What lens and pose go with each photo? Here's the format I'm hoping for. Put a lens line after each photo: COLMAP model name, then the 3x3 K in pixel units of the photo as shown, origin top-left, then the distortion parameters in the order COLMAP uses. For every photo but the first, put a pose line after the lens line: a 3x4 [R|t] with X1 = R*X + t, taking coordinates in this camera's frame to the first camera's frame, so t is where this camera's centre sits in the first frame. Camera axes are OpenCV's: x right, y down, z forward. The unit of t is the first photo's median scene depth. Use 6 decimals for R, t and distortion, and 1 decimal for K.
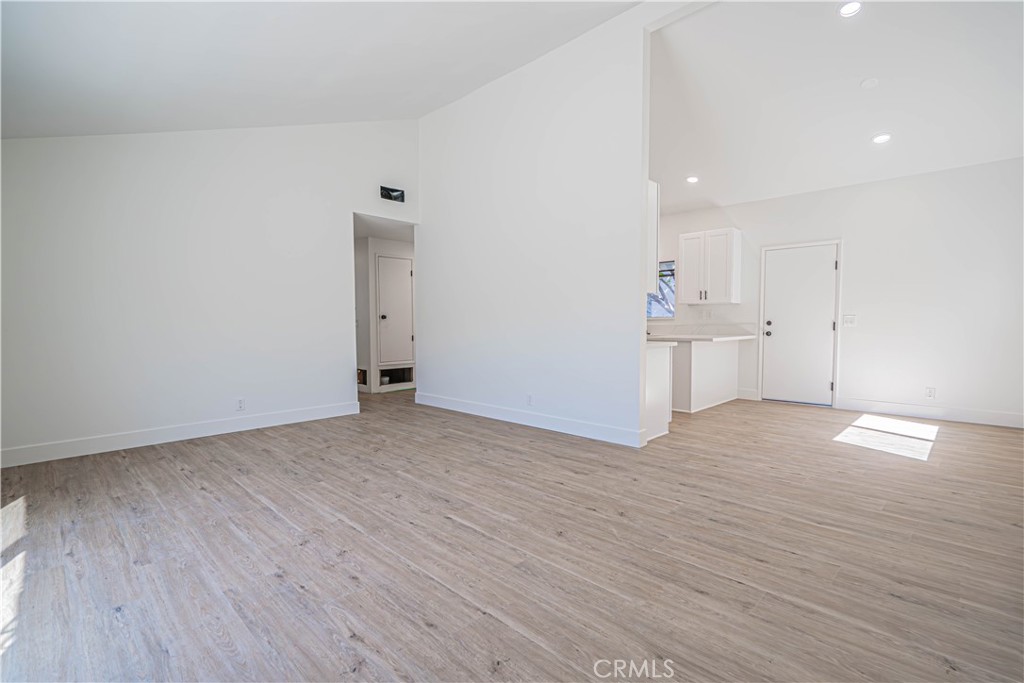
lens RADIAL K [[471.0, 0, 518.3], [0, 471.0, 346.2], [0, 0, 1]] dist [-0.002435, 0.000741]
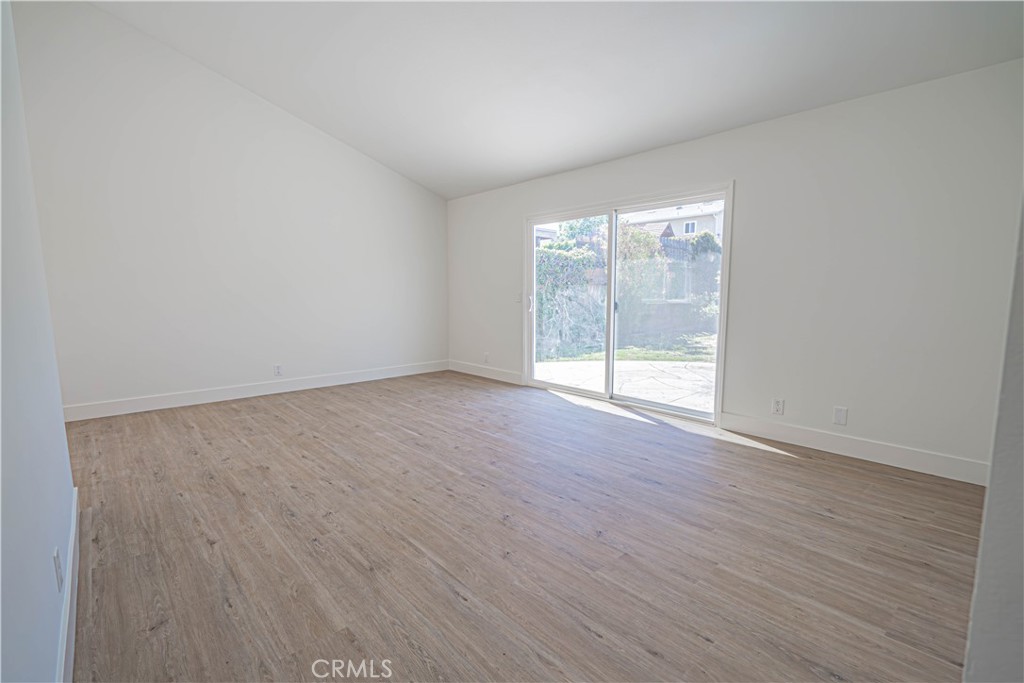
lens RADIAL K [[471.0, 0, 525.7], [0, 471.0, 350.6], [0, 0, 1]] dist [-0.002435, 0.000741]
pose [[-0.998797, 0.002326, 0.048976, -0.459224], [0.010730, 0.985033, 0.172032, -0.115715], [-0.047843, 0.172351, -0.983873, 1.995303]]
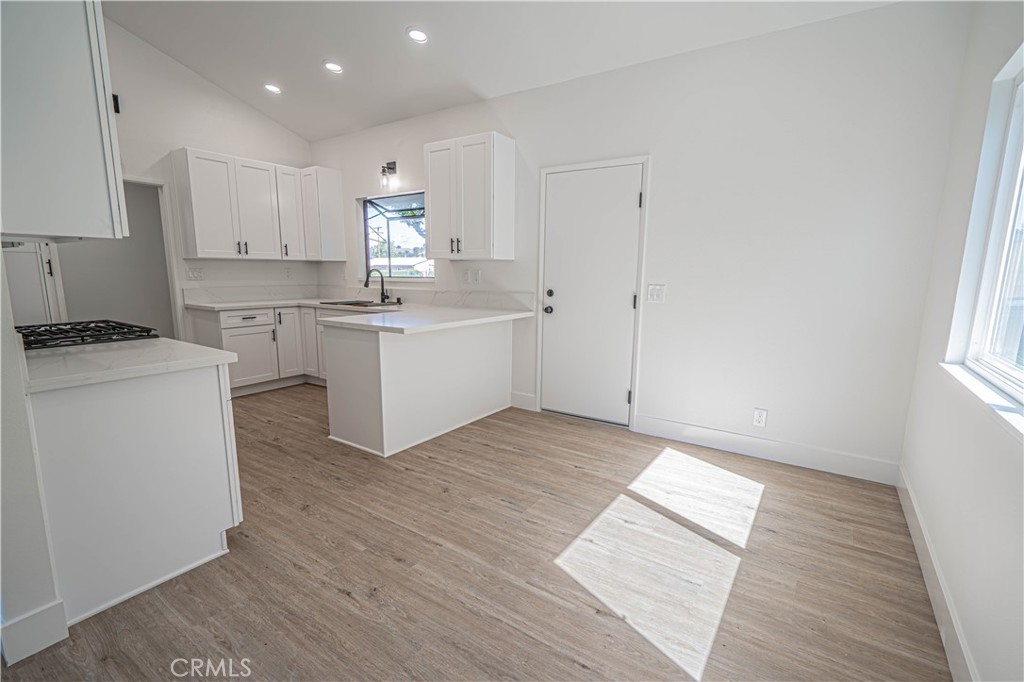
lens RADIAL K [[471.0, 0, 511.0], [0, 471.0, 343.0], [0, 0, 1]] dist [-0.002435, 0.000741]
pose [[0.985504, -0.013404, 0.169124, 0.756650], [-0.004161, 0.994664, 0.103079, -0.095602], [-0.169604, -0.102289, 0.980190, 0.778793]]
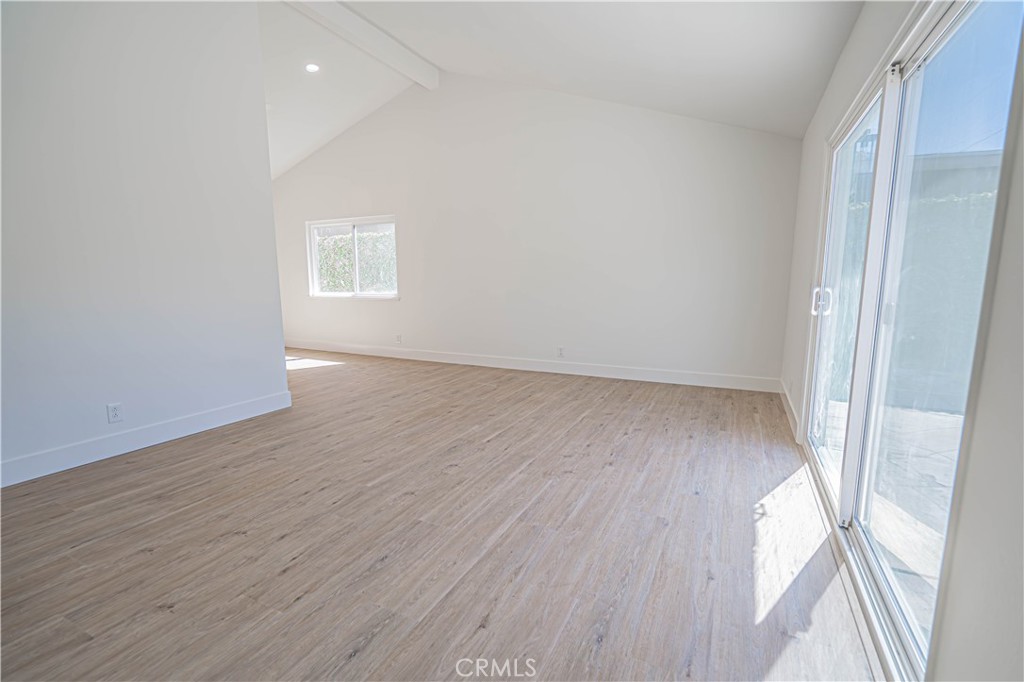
lens RADIAL K [[471.0, 0, 508.1], [0, 471.0, 348.6], [0, 0, 1]] dist [-0.002435, 0.000741]
pose [[-0.312168, -0.132288, 0.940772, -1.110807], [0.047491, 0.986847, 0.154526, -0.061808], [-0.948839, 0.092916, -0.301779, 1.099237]]
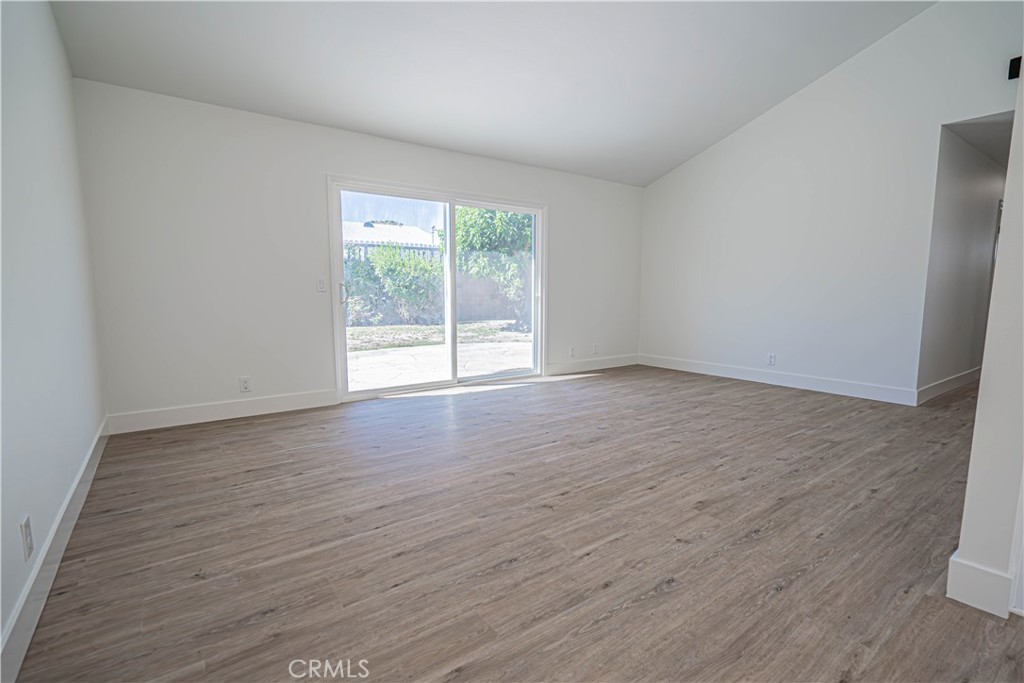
lens RADIAL K [[471.0, 0, 510.1], [0, 471.0, 344.5], [0, 0, 1]] dist [-0.002435, 0.000741]
pose [[-0.169145, 0.118318, -0.978463, 0.875907], [-0.046427, 0.990710, 0.127825, -0.032224], [0.984497, 0.067048, -0.162081, 0.897596]]
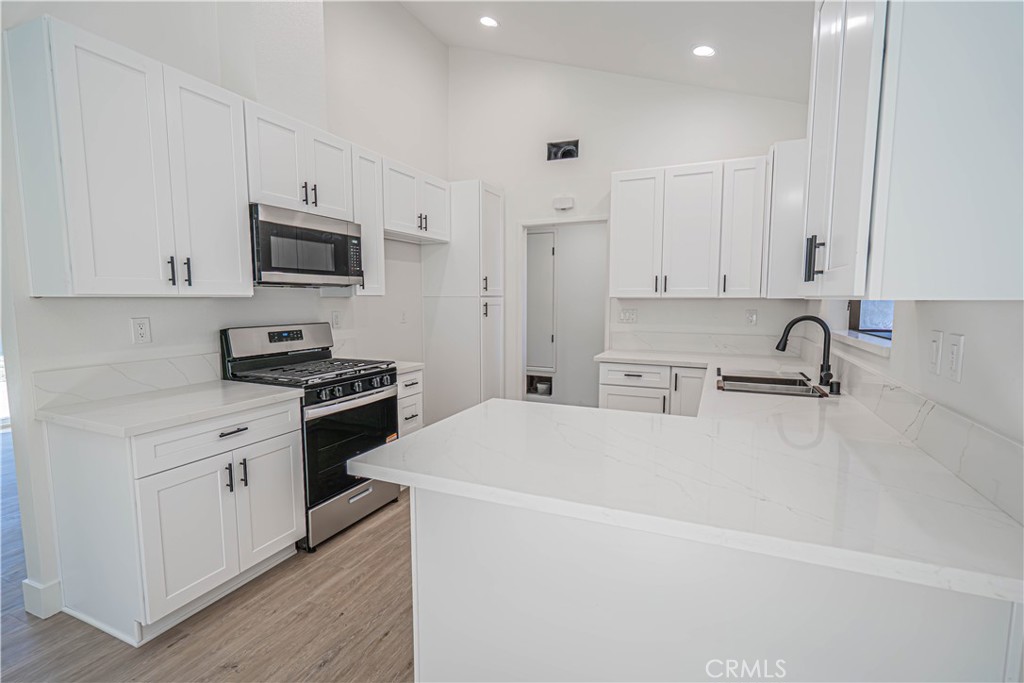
lens RADIAL K [[471.0, 0, 501.5], [0, 471.0, 342.3], [0, 0, 1]] dist [-0.002435, 0.000741]
pose [[0.341035, 0.094740, -0.935264, 1.131630], [-0.048837, 0.995351, 0.083019, -0.174350], [0.938781, 0.017364, 0.344076, 1.683725]]
